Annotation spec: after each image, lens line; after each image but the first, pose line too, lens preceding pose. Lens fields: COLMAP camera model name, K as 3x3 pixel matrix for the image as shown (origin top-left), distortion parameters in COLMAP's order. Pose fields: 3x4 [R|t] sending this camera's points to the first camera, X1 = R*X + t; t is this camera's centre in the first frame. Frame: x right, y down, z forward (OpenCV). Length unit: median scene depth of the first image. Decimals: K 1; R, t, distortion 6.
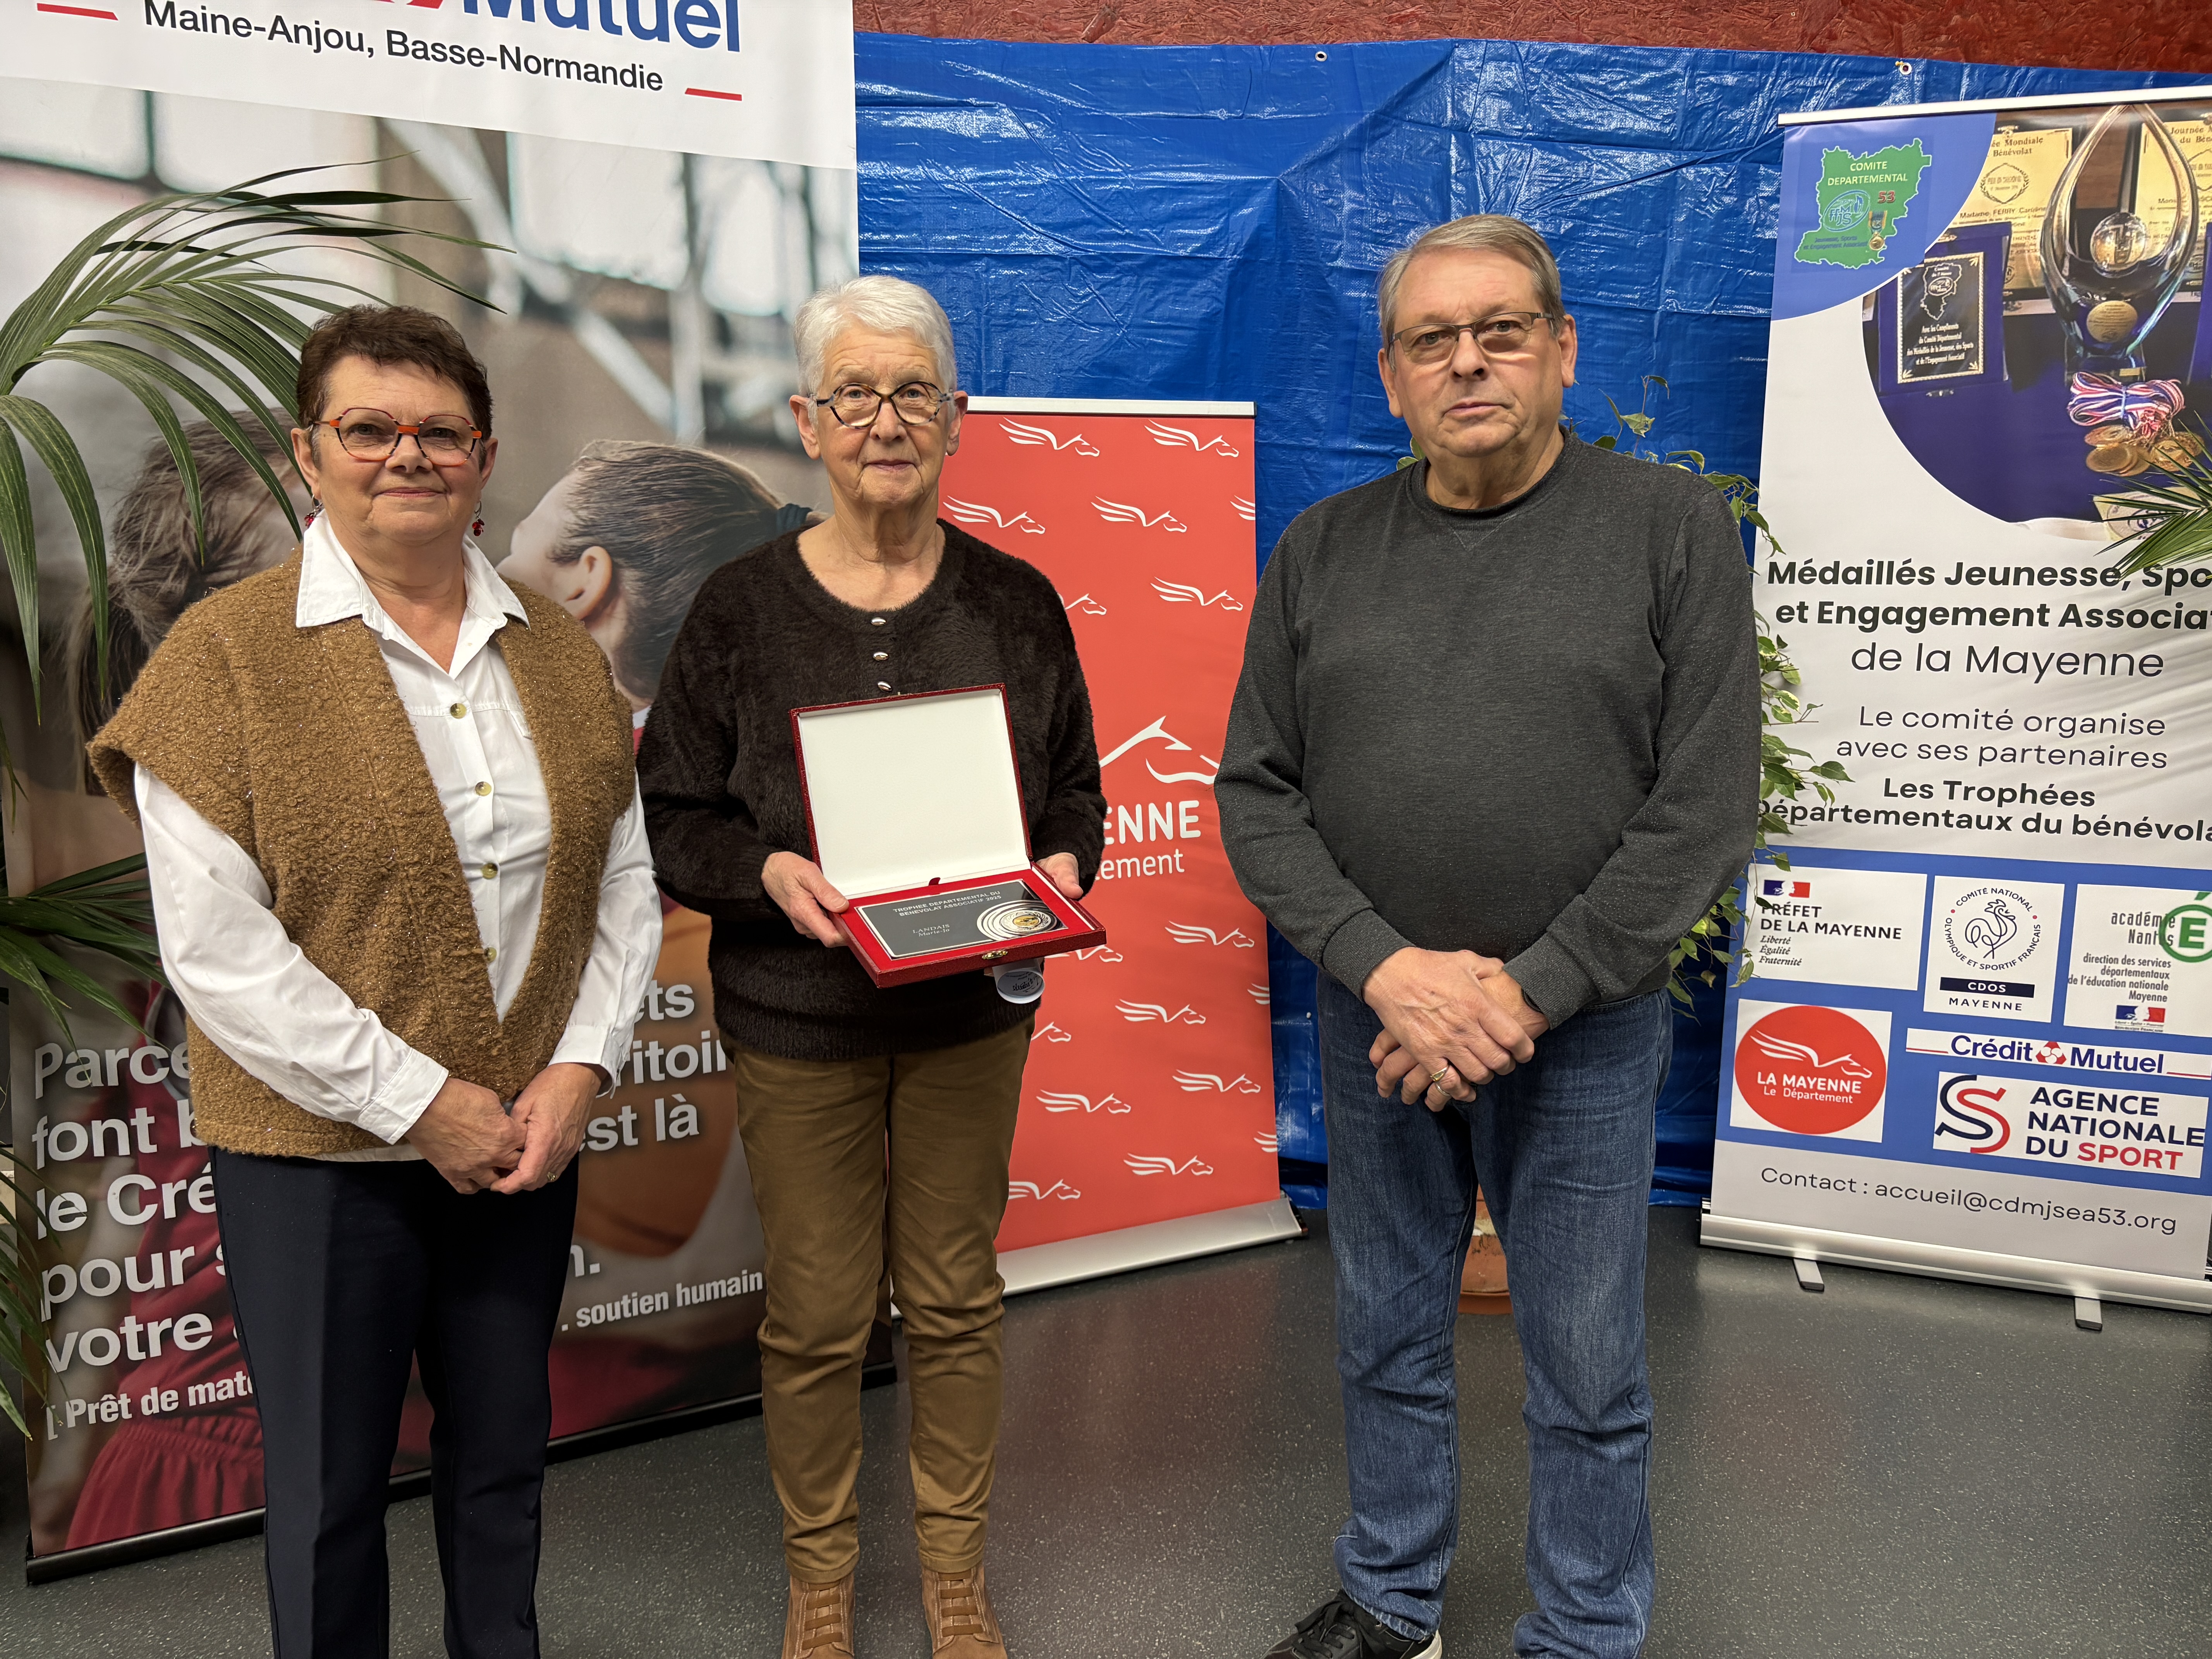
lens RADIAL K [[1660.8, 0, 1099.7], [0, 1660.8, 822.7], [0, 0, 1]] dist [0.037346, -0.032474]
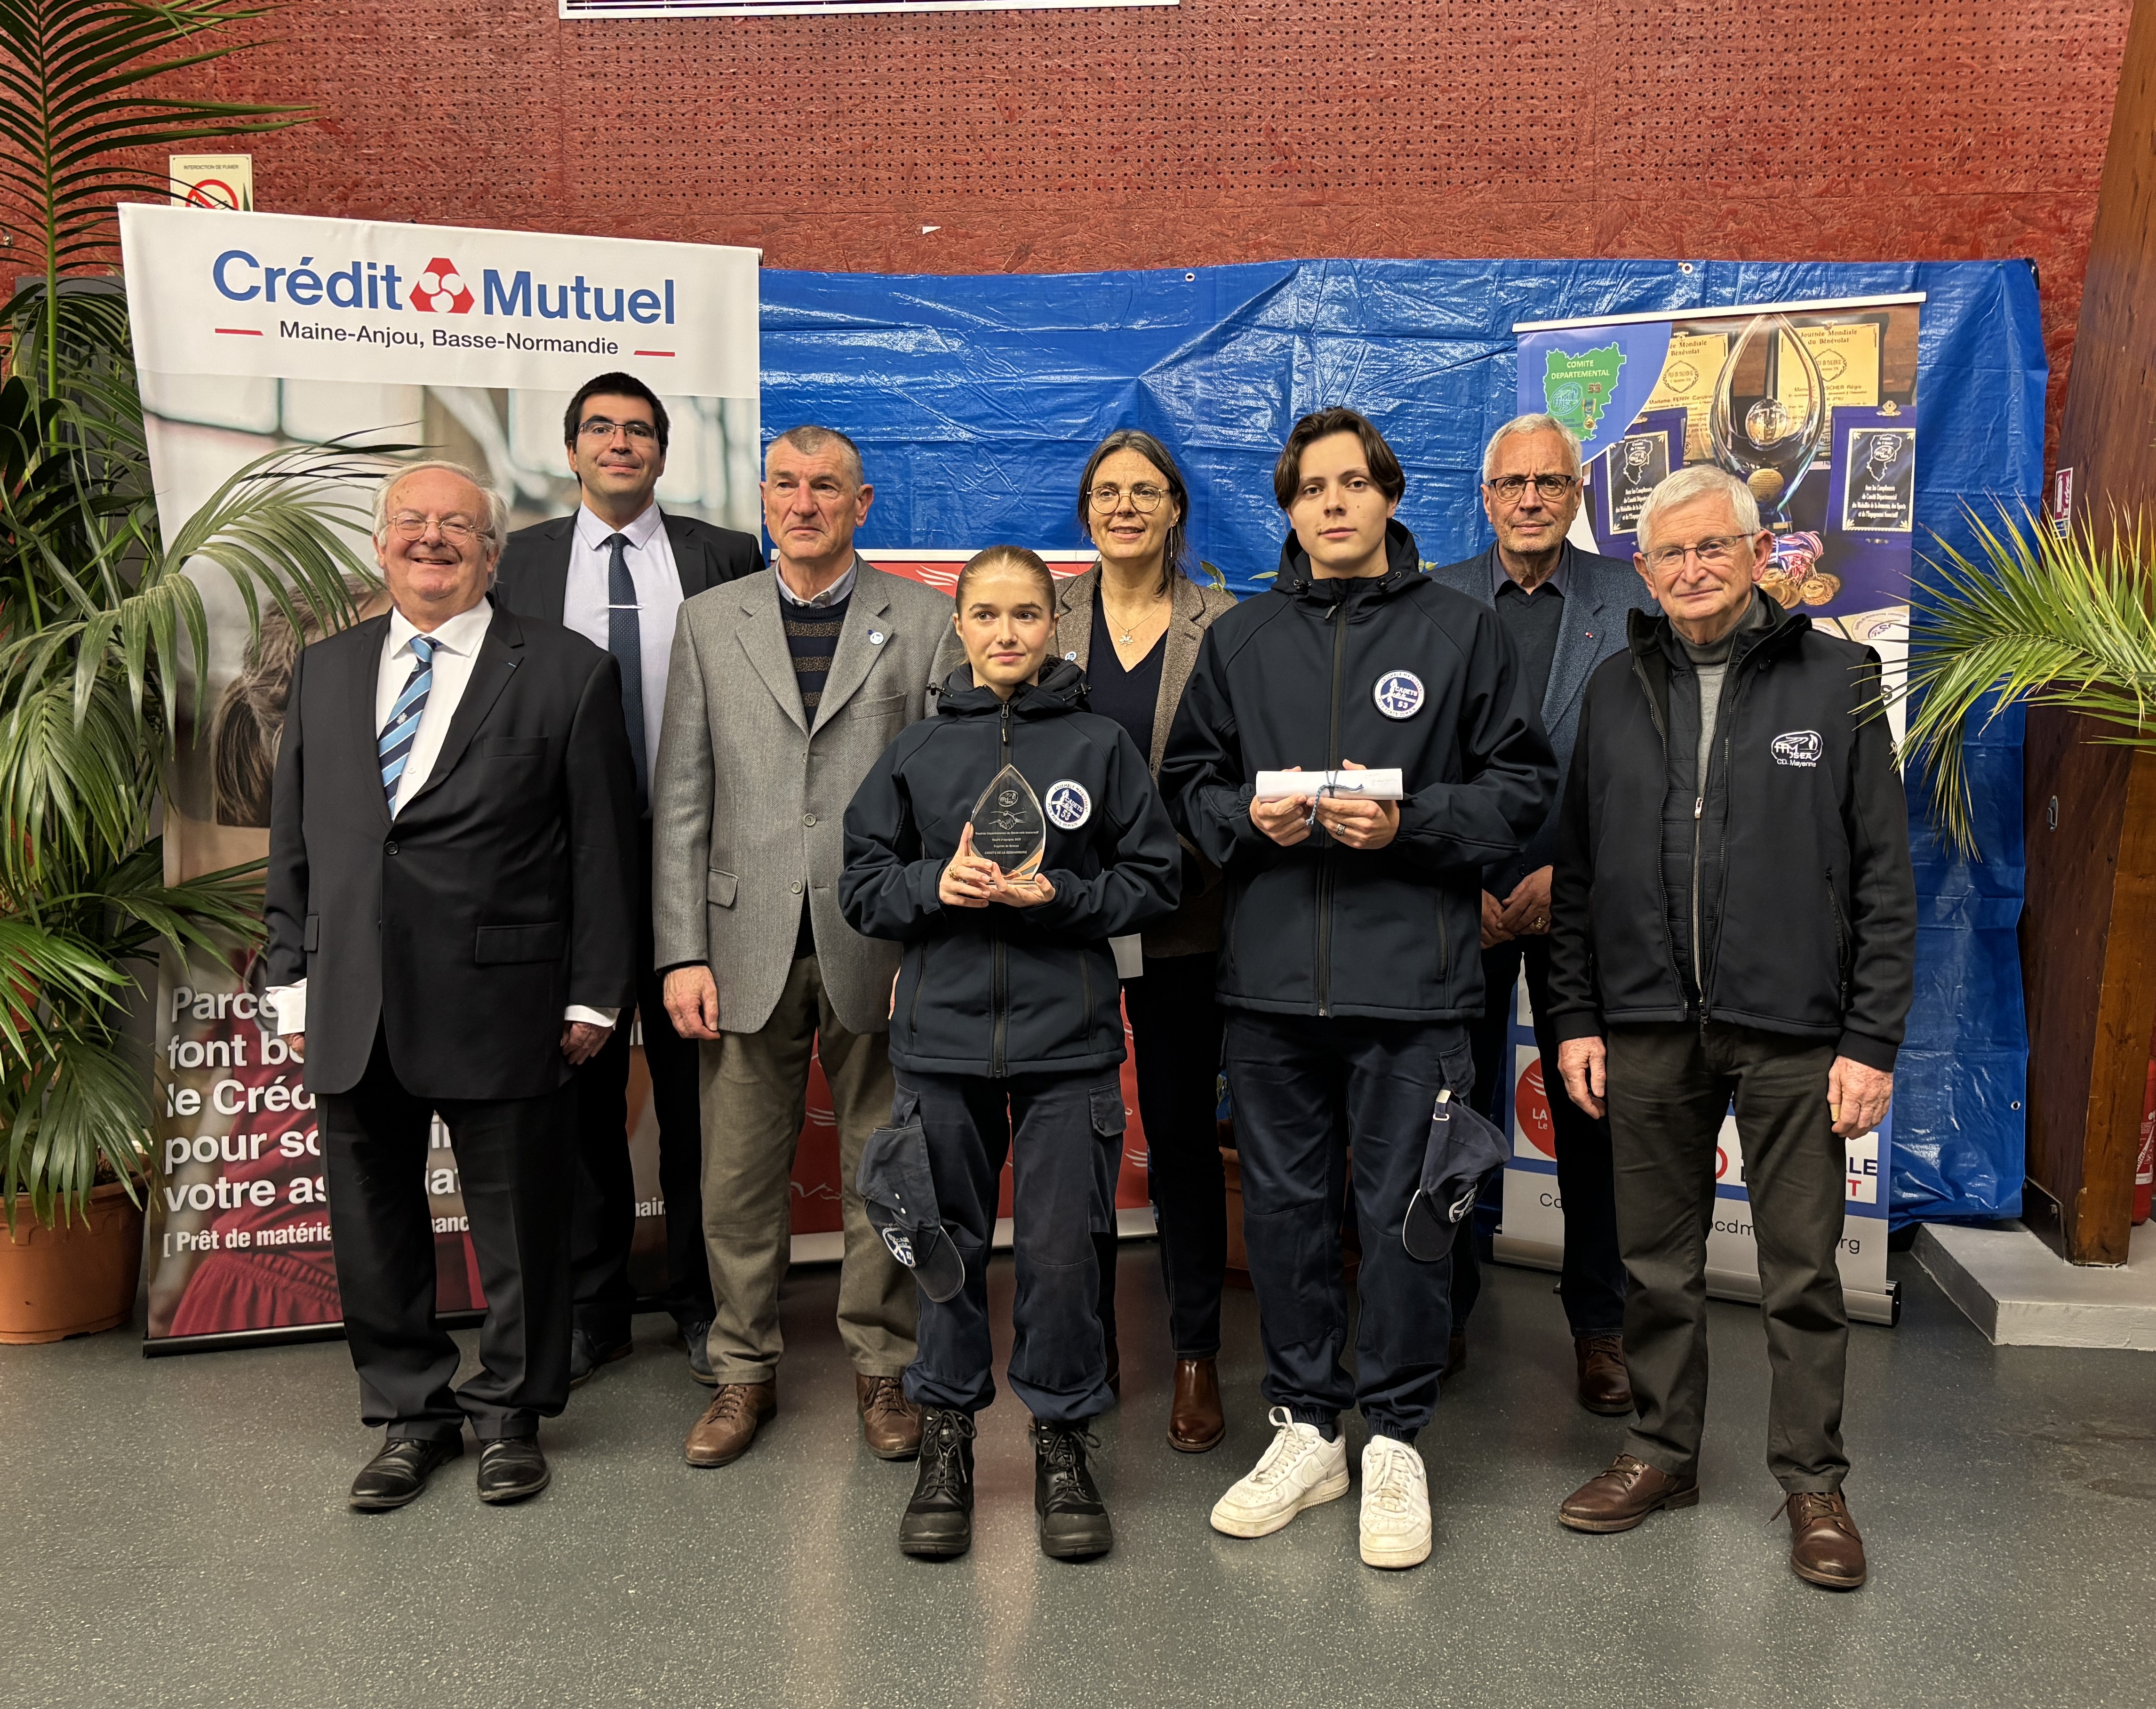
lens RADIAL K [[2018.6, 0, 1172.0], [0, 2018.6, 819.6], [0, 0, 1]] dist [0.020847, 0.000000]
pose [[0.985410, 0.014459, -0.169582, 0.410620], [-0.028990, 0.996083, -0.083532, 0.078010], [0.167710, 0.087229, 0.981970, -0.485546]]
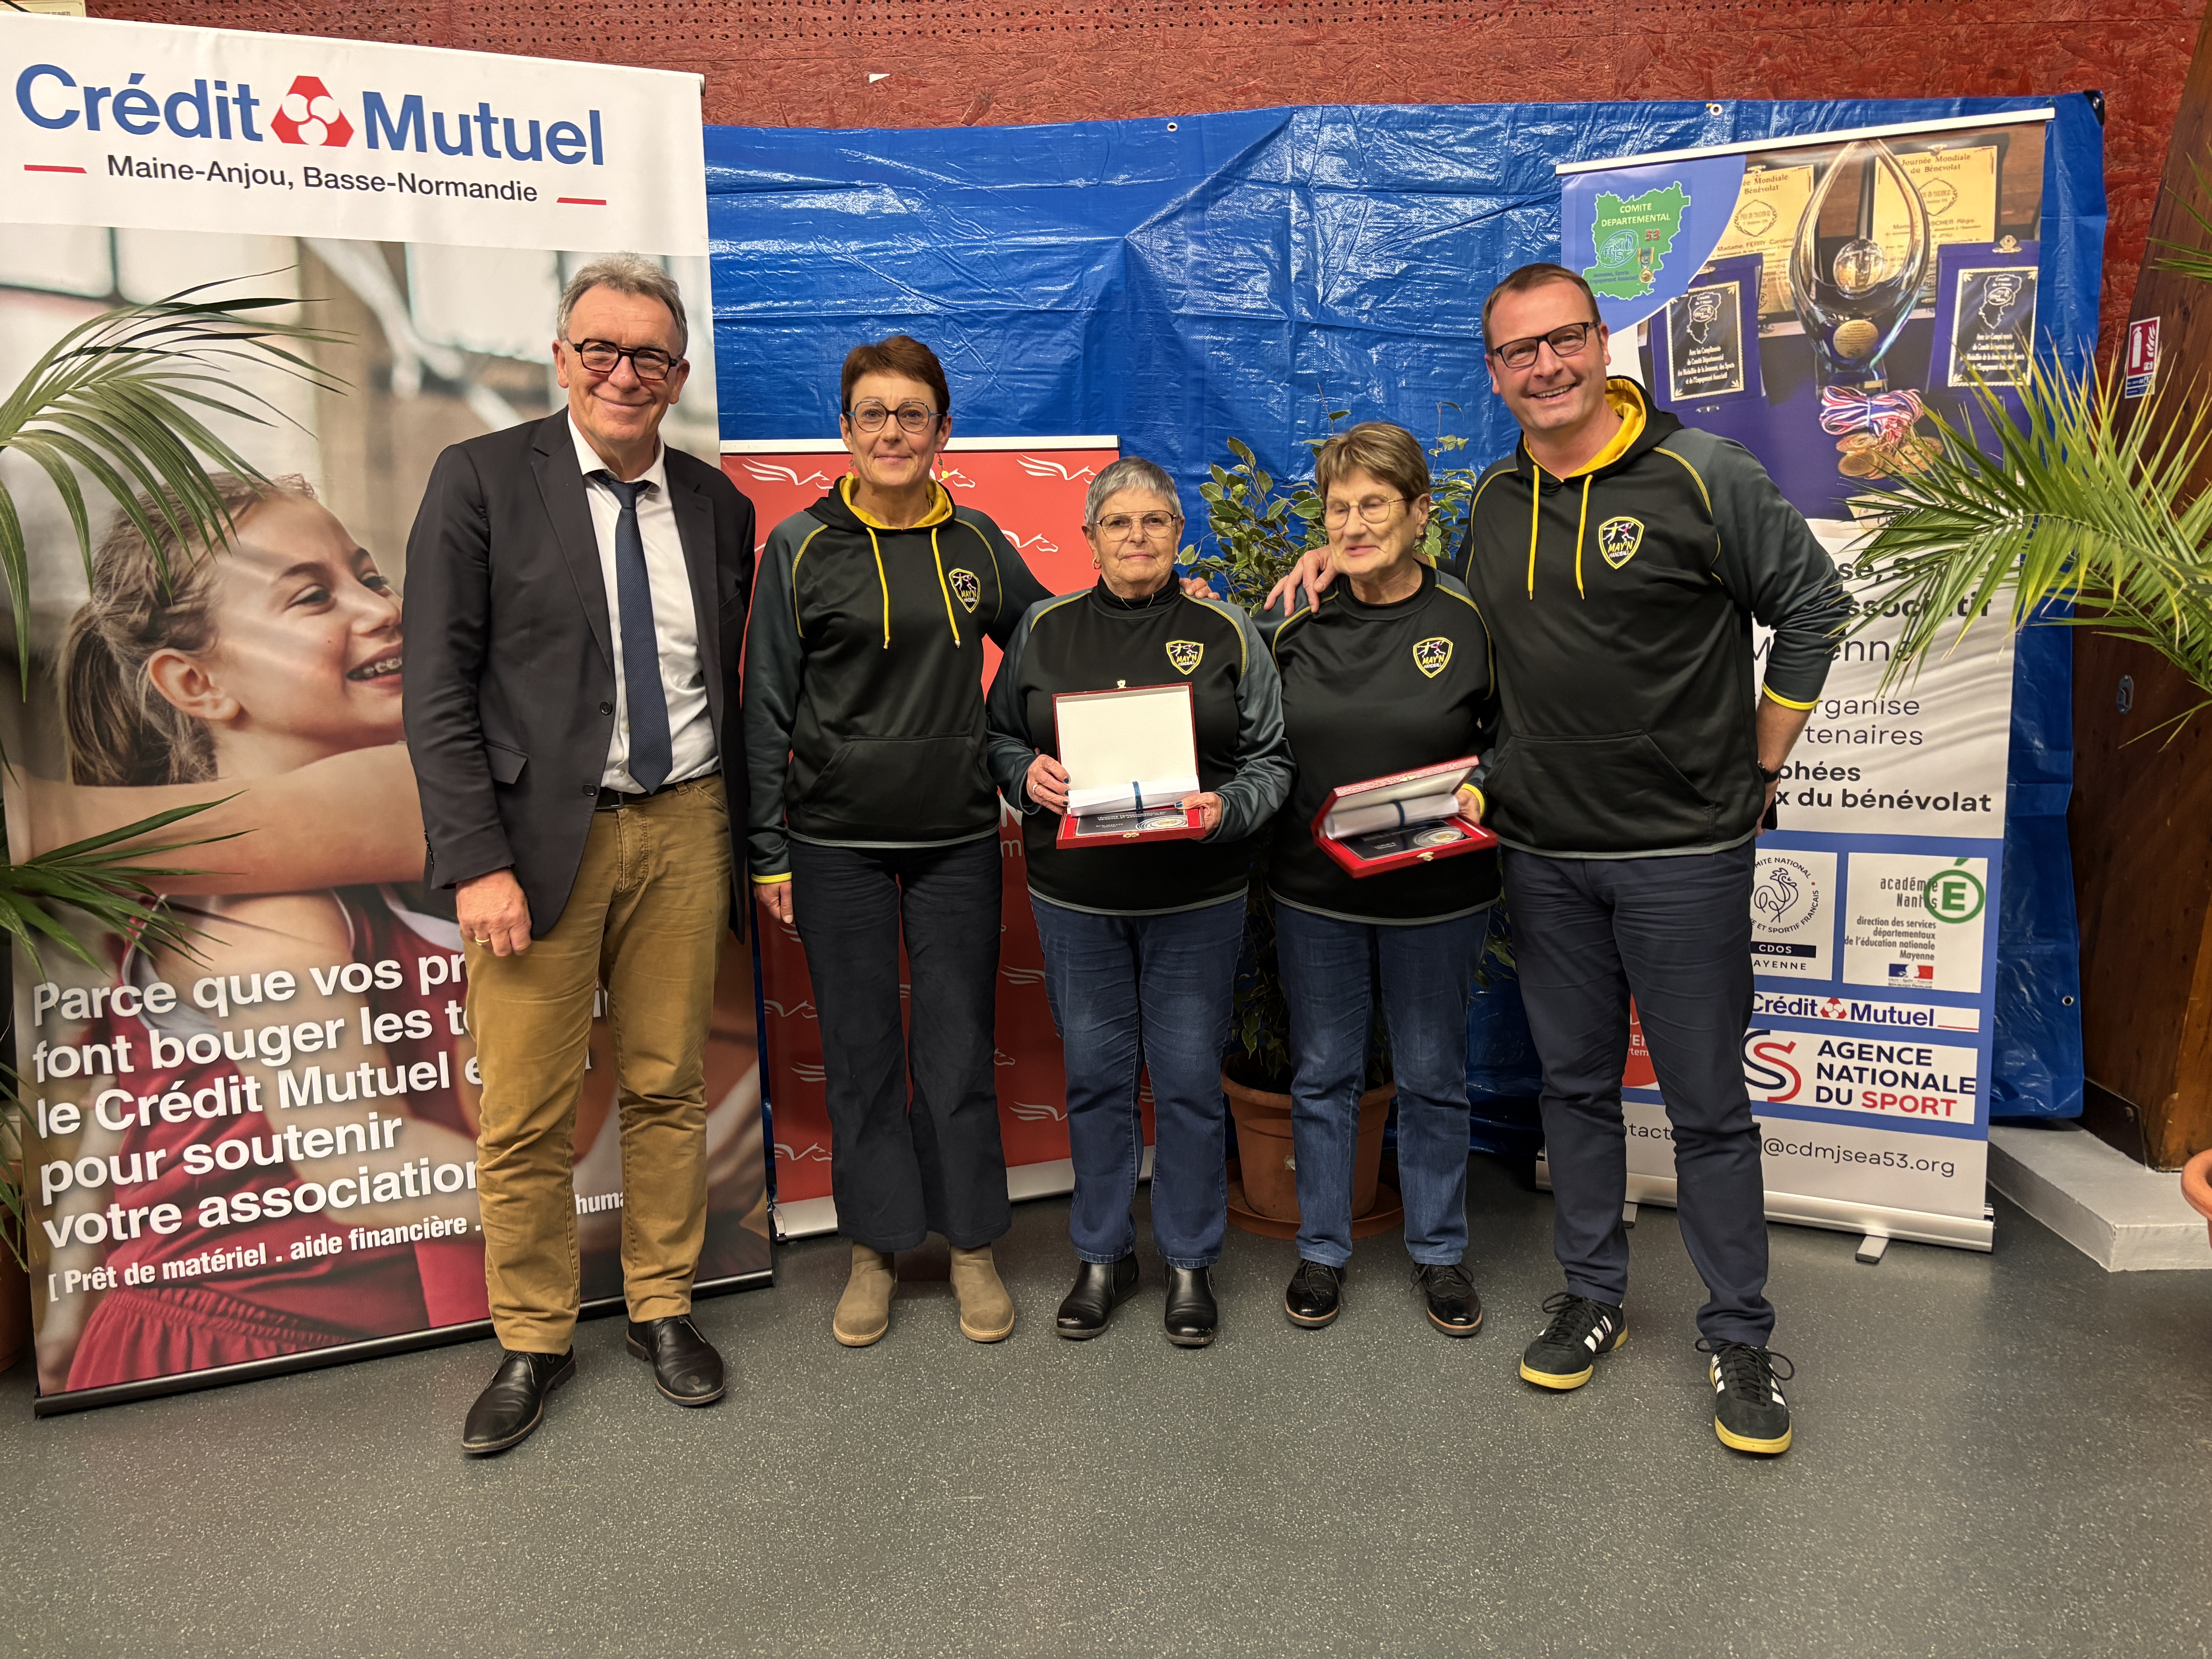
lens RADIAL K [[1660.8, 0, 1116.7], [0, 1660.8, 818.7], [0, 0, 1]] dist [0.037346, -0.032474]
pose [[0.995427, -0.011198, -0.094871, 0.211876], [0.010066, 0.999872, -0.012396, 0.023218], [0.094998, 0.011385, 0.995412, -0.128692]]
